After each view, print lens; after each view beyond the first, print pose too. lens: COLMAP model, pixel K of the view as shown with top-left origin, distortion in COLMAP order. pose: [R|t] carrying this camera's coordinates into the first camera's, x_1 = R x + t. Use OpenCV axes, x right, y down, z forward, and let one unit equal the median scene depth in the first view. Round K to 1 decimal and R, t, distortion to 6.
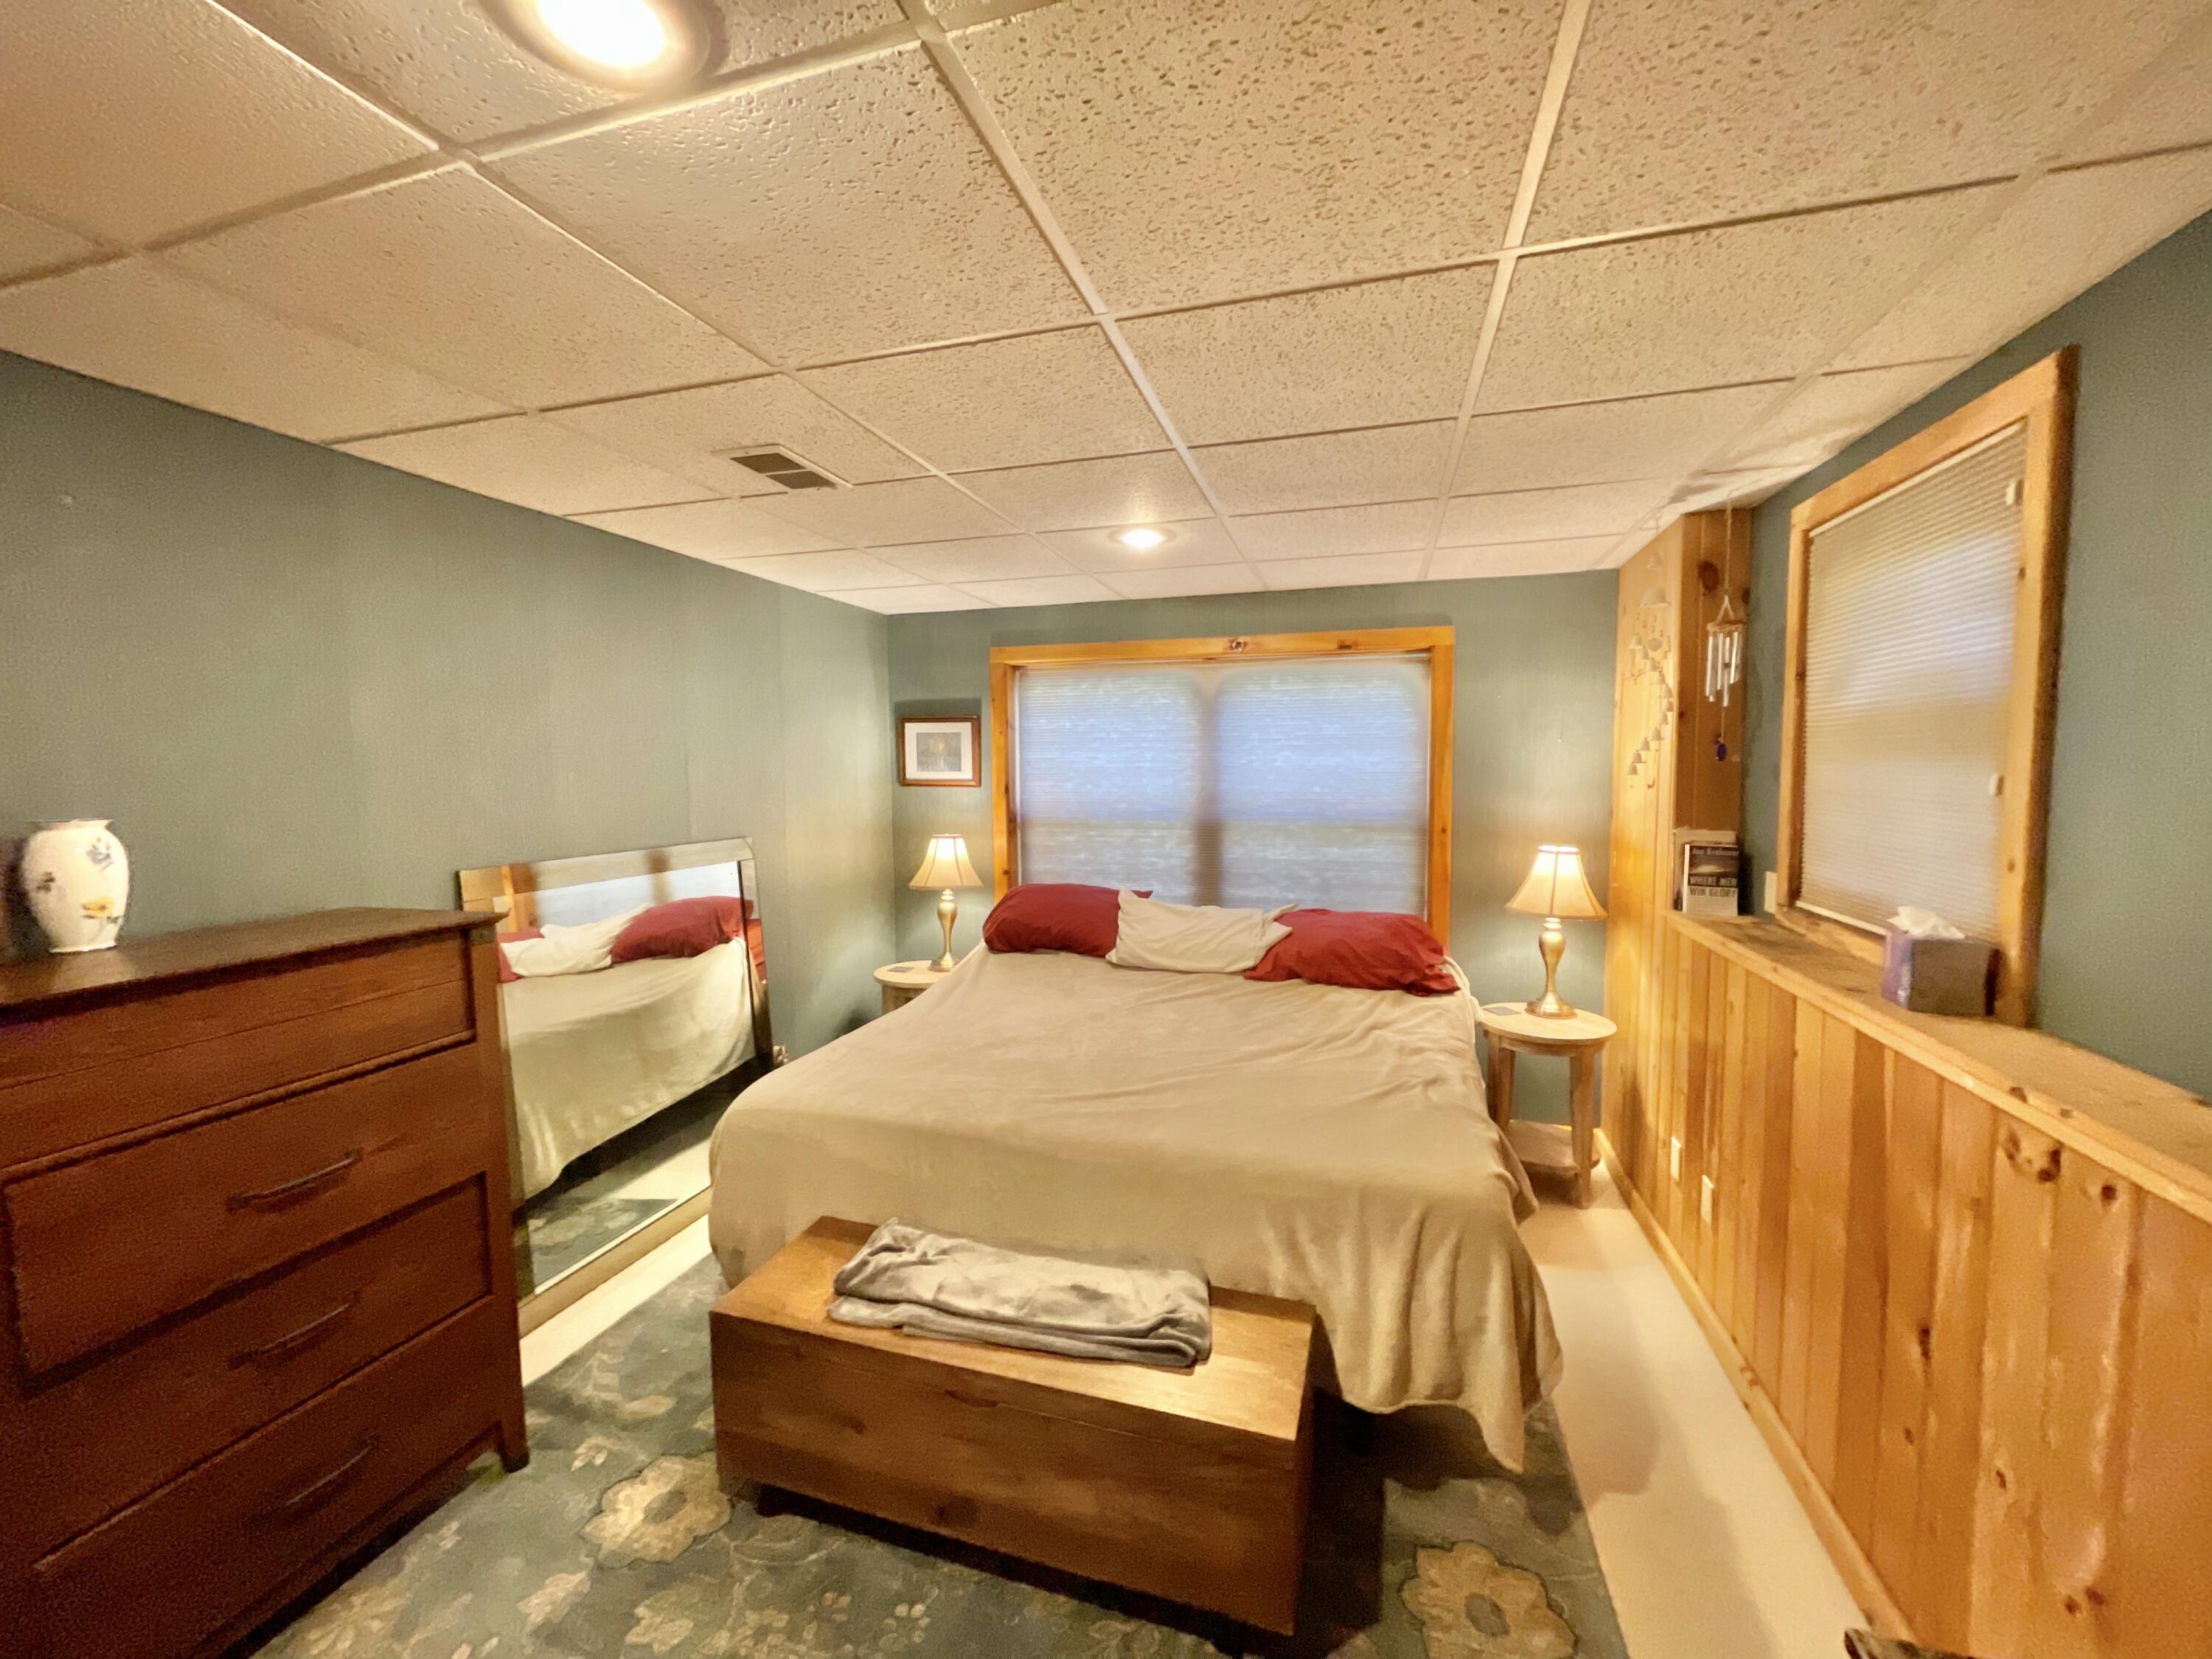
lens RADIAL K [[891.8, 0, 1106.5], [0, 891.8, 835.7], [0, 0, 1]] dist [0.002246, 0.000221]
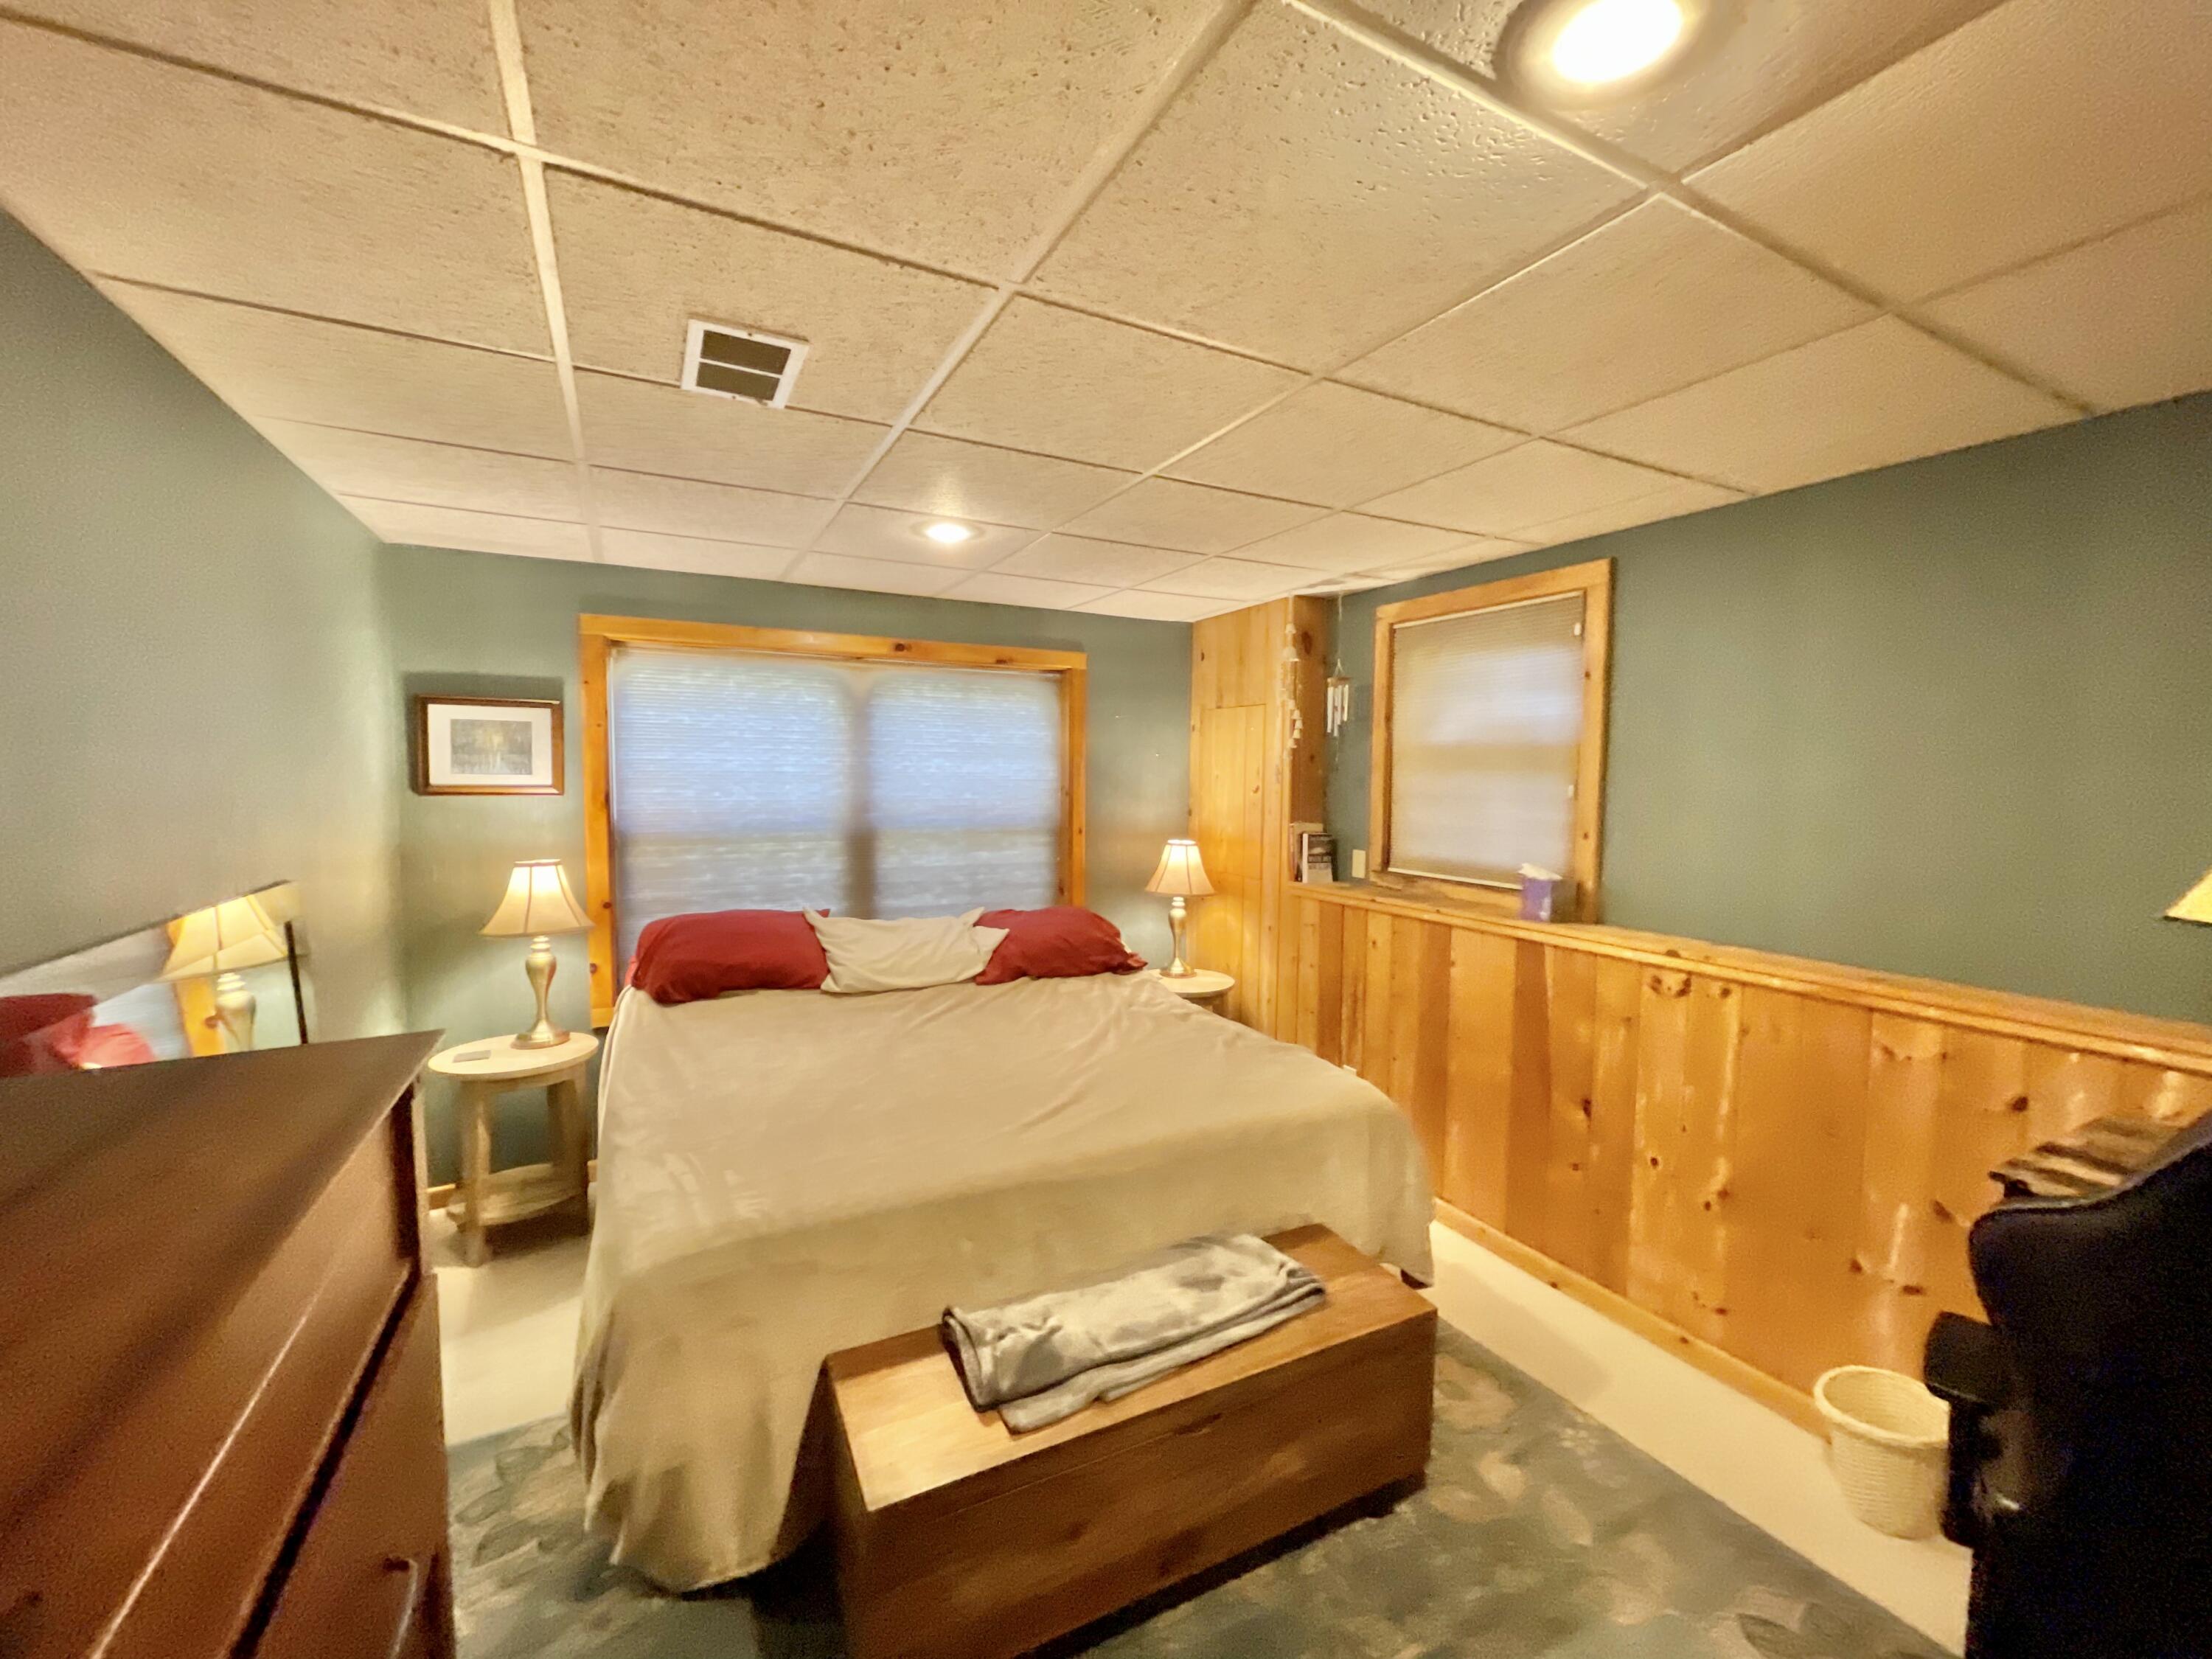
lens RADIAL K [[891.8, 0, 1110.1], [0, 891.8, 832.2], [0, 0, 1]] dist [0.002246, 0.000221]
pose [[0.714158, -0.034533, 0.699132, -0.393581], [0.041983, 0.999097, 0.006465, -0.010418], [-0.698725, 0.024735, 0.714963, 0.159631]]
